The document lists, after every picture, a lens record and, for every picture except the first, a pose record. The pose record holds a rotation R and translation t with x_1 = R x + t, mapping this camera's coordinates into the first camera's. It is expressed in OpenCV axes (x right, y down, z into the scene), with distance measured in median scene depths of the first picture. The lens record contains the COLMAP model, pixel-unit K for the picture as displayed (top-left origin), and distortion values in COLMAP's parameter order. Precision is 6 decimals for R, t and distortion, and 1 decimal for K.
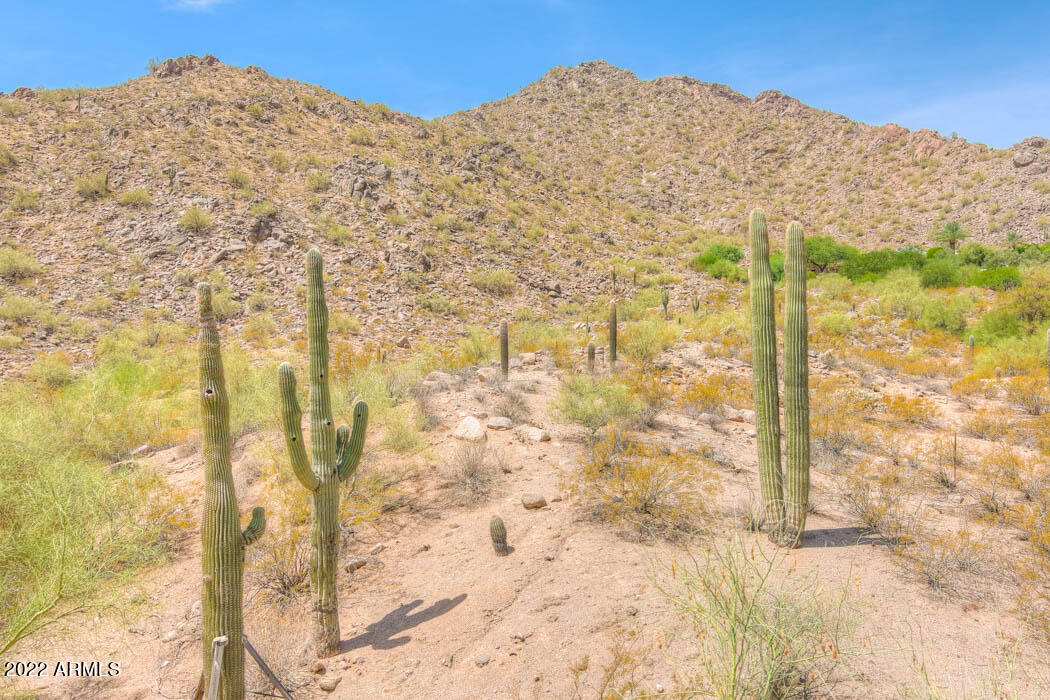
lens RADIAL K [[838.4, 0, 528.0], [0, 838.4, 342.9], [0, 0, 1]] dist [0.041045, -0.024003]
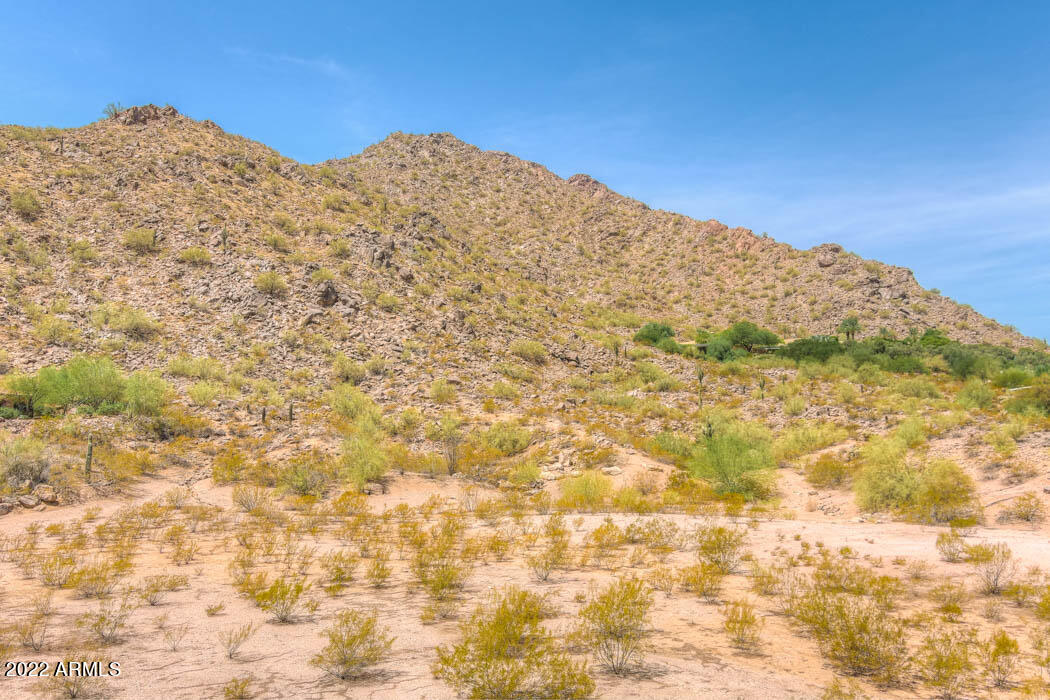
lens RADIAL K [[838.4, 0, 524.9], [0, 838.4, 347.4], [0, 0, 1]] dist [0.041045, -0.024003]
pose [[0.959652, 0.042304, 0.277990, -0.253750], [-0.025294, 0.997598, -0.064492, -0.004266], [-0.280051, 0.054858, 0.958417, -0.056392]]
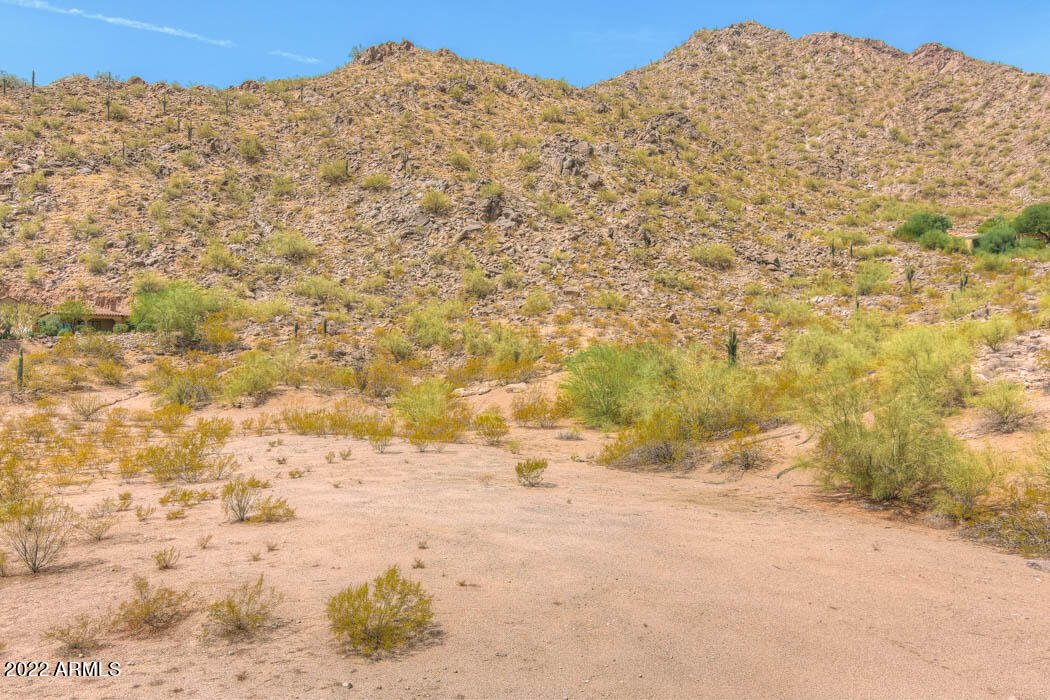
lens RADIAL K [[838.4, 0, 520.1], [0, 838.4, 346.0], [0, 0, 1]] dist [0.041045, -0.024003]
pose [[0.989873, 0.006209, -0.141817, -0.089849], [-0.000448, 0.999175, 0.040619, -0.003926], [0.141952, -0.040145, 0.989059, -0.032050]]
